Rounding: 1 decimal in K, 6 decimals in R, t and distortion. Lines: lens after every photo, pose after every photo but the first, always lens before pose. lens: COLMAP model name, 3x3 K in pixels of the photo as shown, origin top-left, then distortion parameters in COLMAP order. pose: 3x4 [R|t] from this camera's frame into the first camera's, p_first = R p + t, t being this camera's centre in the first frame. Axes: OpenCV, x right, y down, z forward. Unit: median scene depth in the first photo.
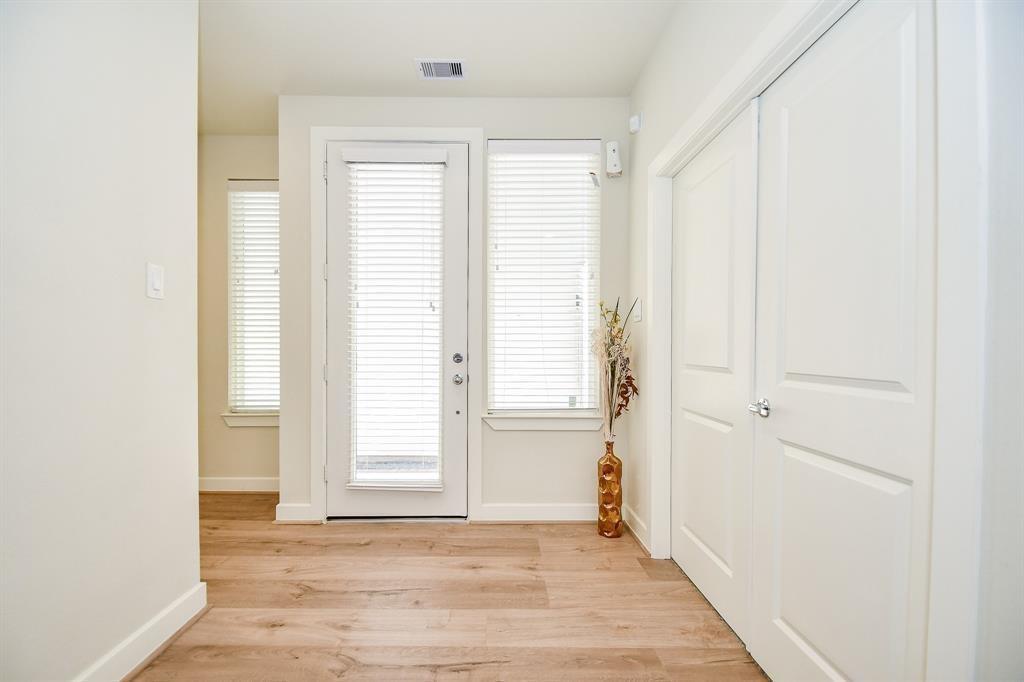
lens RADIAL K [[449.5, 0, 495.9], [0, 449.5, 350.2], [0, 0, 1]] dist [0.014747, -0.016573]
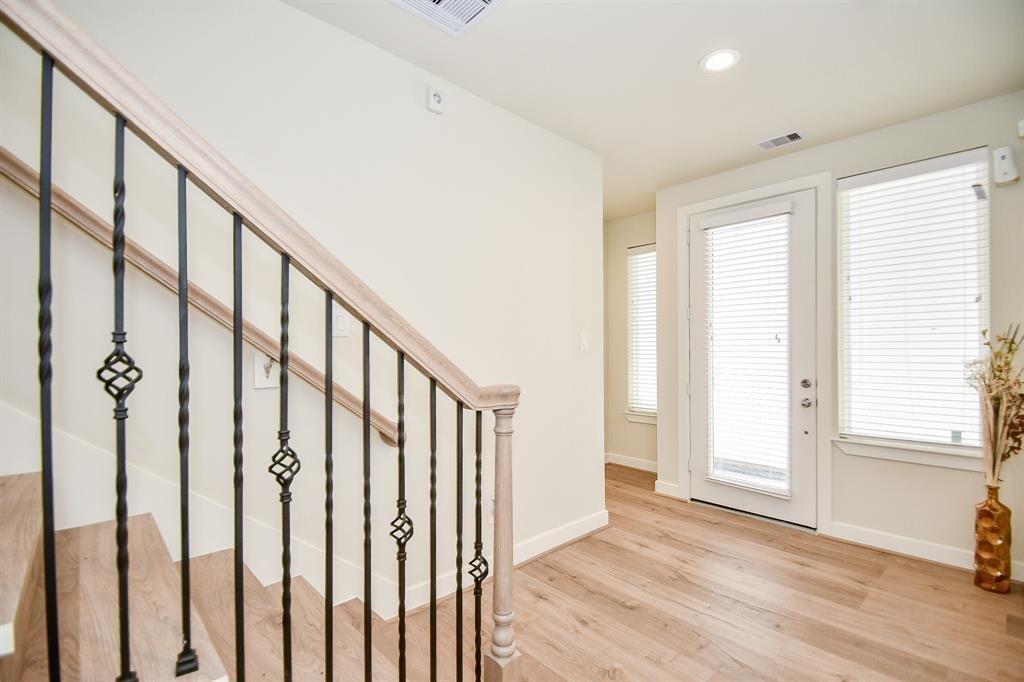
lens RADIAL K [[449.5, 0, 495.9], [0, 449.5, 350.2], [0, 0, 1]] dist [0.014747, -0.016573]
pose [[0.657620, -0.004149, -0.753339, 0.259317], [0.002520, 0.999991, -0.003307, -0.064966], [0.753346, 0.000276, 0.657624, -0.316881]]
